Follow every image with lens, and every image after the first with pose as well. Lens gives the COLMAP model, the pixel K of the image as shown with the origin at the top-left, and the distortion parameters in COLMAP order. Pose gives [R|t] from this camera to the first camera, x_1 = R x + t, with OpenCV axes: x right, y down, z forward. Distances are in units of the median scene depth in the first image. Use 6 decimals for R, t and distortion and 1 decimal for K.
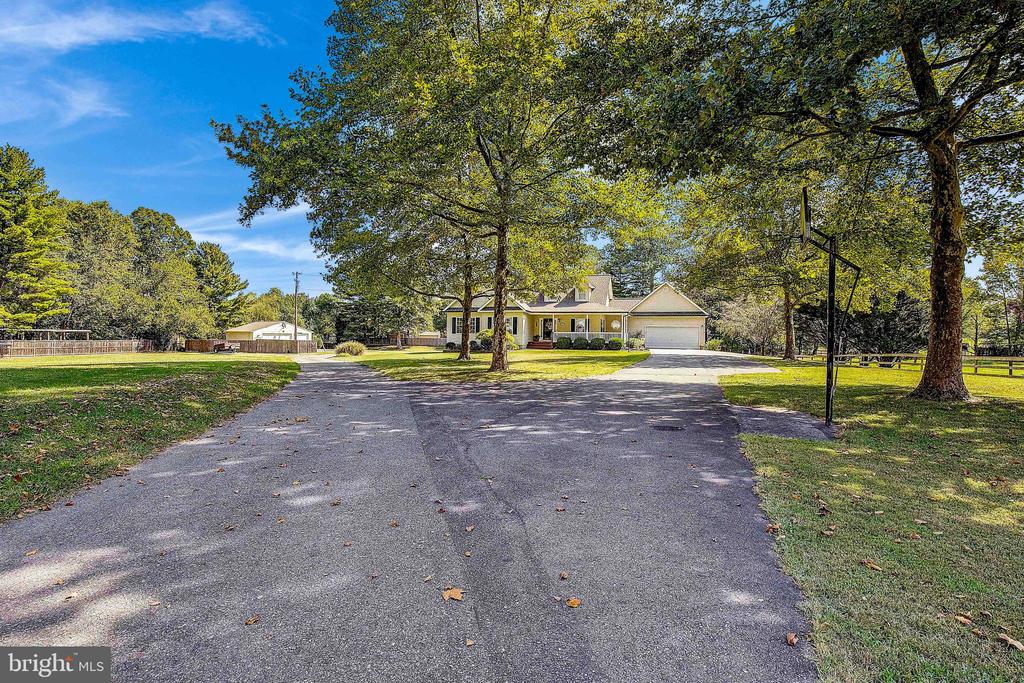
lens RADIAL K [[475.6, 0, 517.8], [0, 475.6, 338.2], [0, 0, 1]] dist [-0.002309, -0.001281]
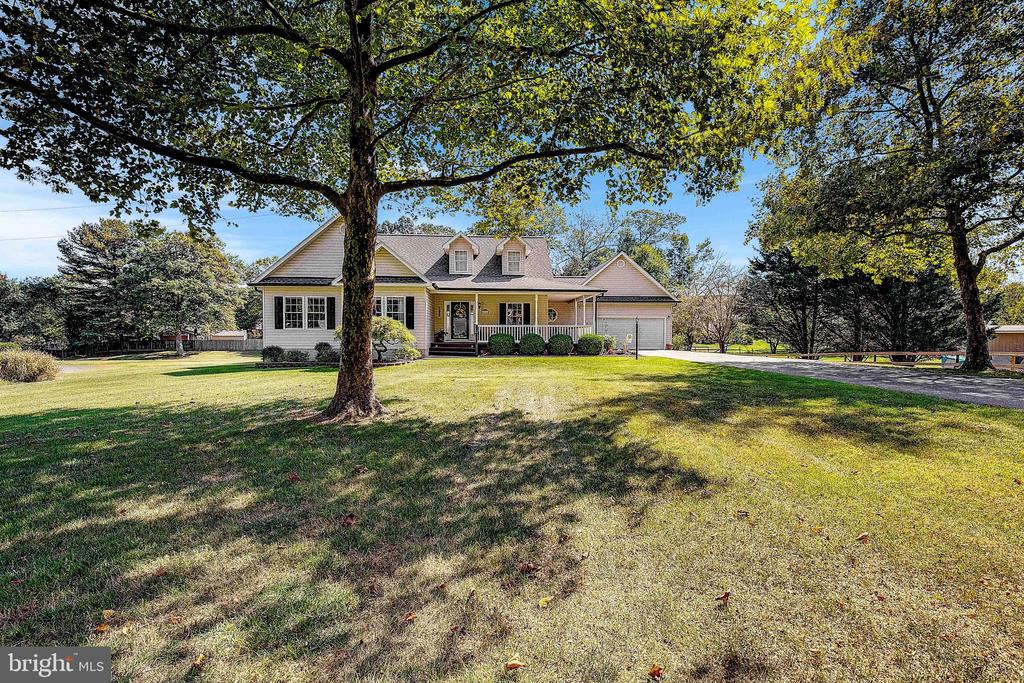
lens RADIAL K [[475.6, 0, 532.4], [0, 475.6, 344.2], [0, 0, 1]] dist [-0.002309, -0.001281]
pose [[0.928852, -0.016214, 0.370095, -0.045545], [0.011402, 0.999820, 0.015187, 0.001313], [-0.370274, -0.009887, 0.928870, 0.273784]]
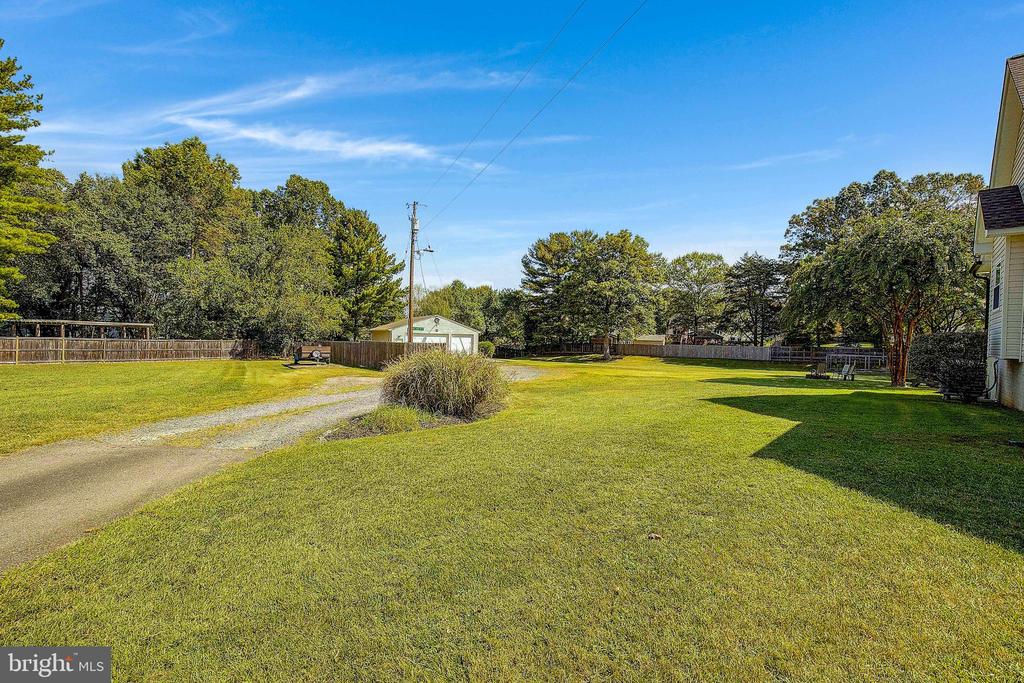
lens RADIAL K [[475.6, 0, 522.7], [0, 475.6, 340.0], [0, 0, 1]] dist [-0.002309, -0.001281]
pose [[0.920105, 0.009584, -0.391555, -0.155560], [-0.014310, 0.999856, -0.009153, 0.004049], [0.391411, 0.014025, 0.920109, 0.539212]]
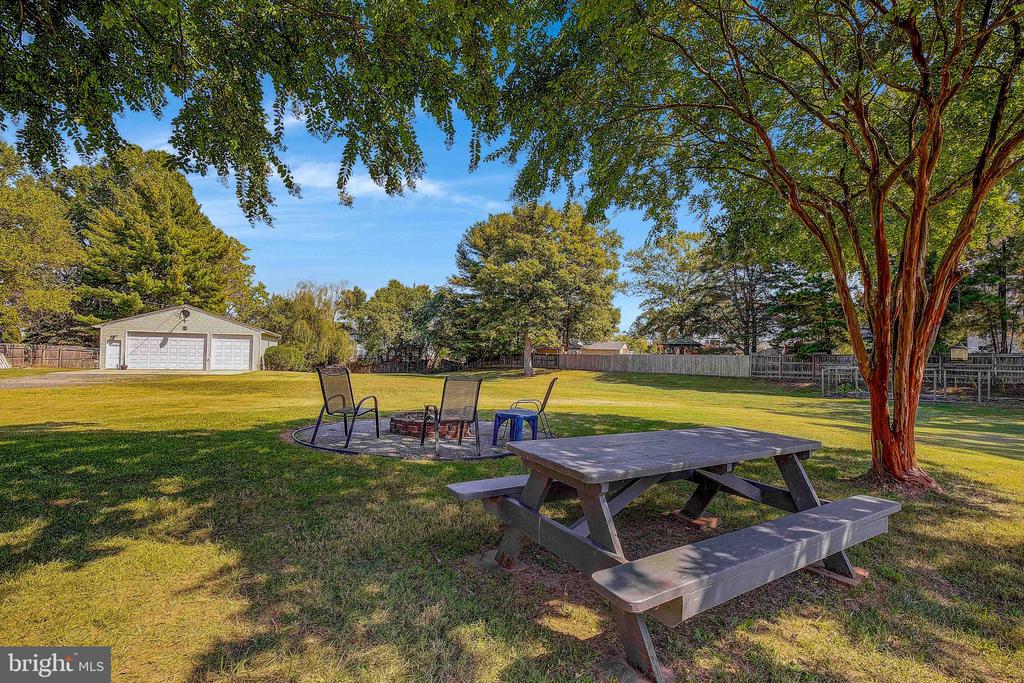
lens RADIAL K [[475.6, 0, 518.5], [0, 475.6, 342.6], [0, 0, 1]] dist [-0.002309, -0.001281]
pose [[0.843845, -0.007545, -0.536534, 0.005708], [-0.015724, 0.999124, -0.038779, 0.013847], [0.536357, 0.041159, 0.842987, 0.969745]]
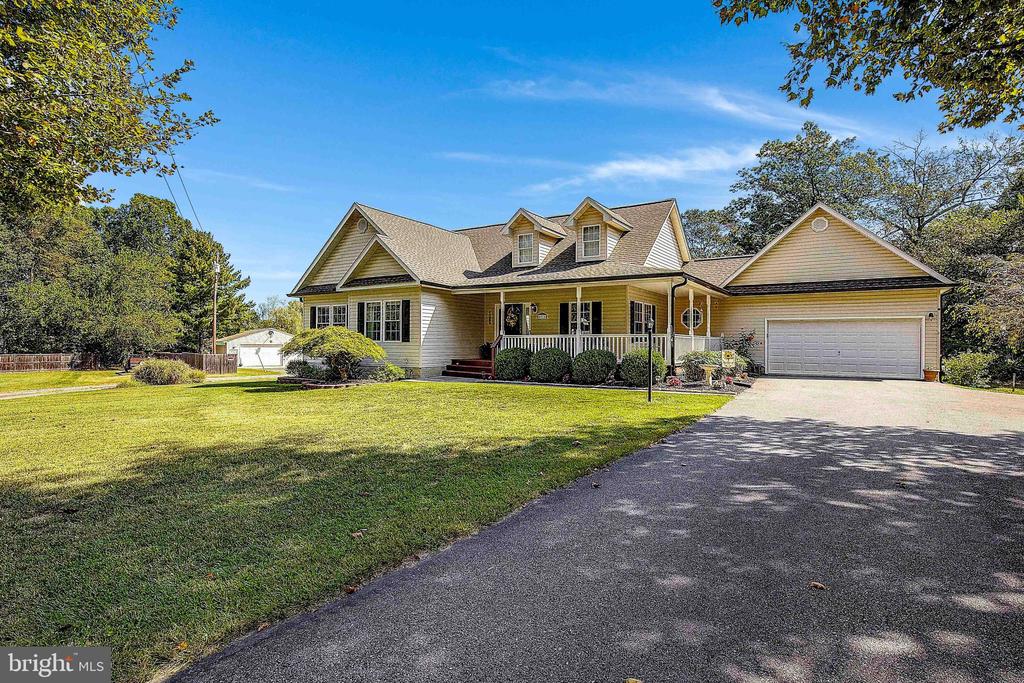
lens RADIAL K [[534.2, 0, 515.0], [0, 534.2, 331.4], [0, 0, 1]] dist [0.012812, -0.001668]
pose [[0.964651, -0.010853, -0.263309, 0.125096], [0.001777, 0.999397, -0.034685, -0.000304], [0.263526, 0.032991, 0.964088, 0.344833]]
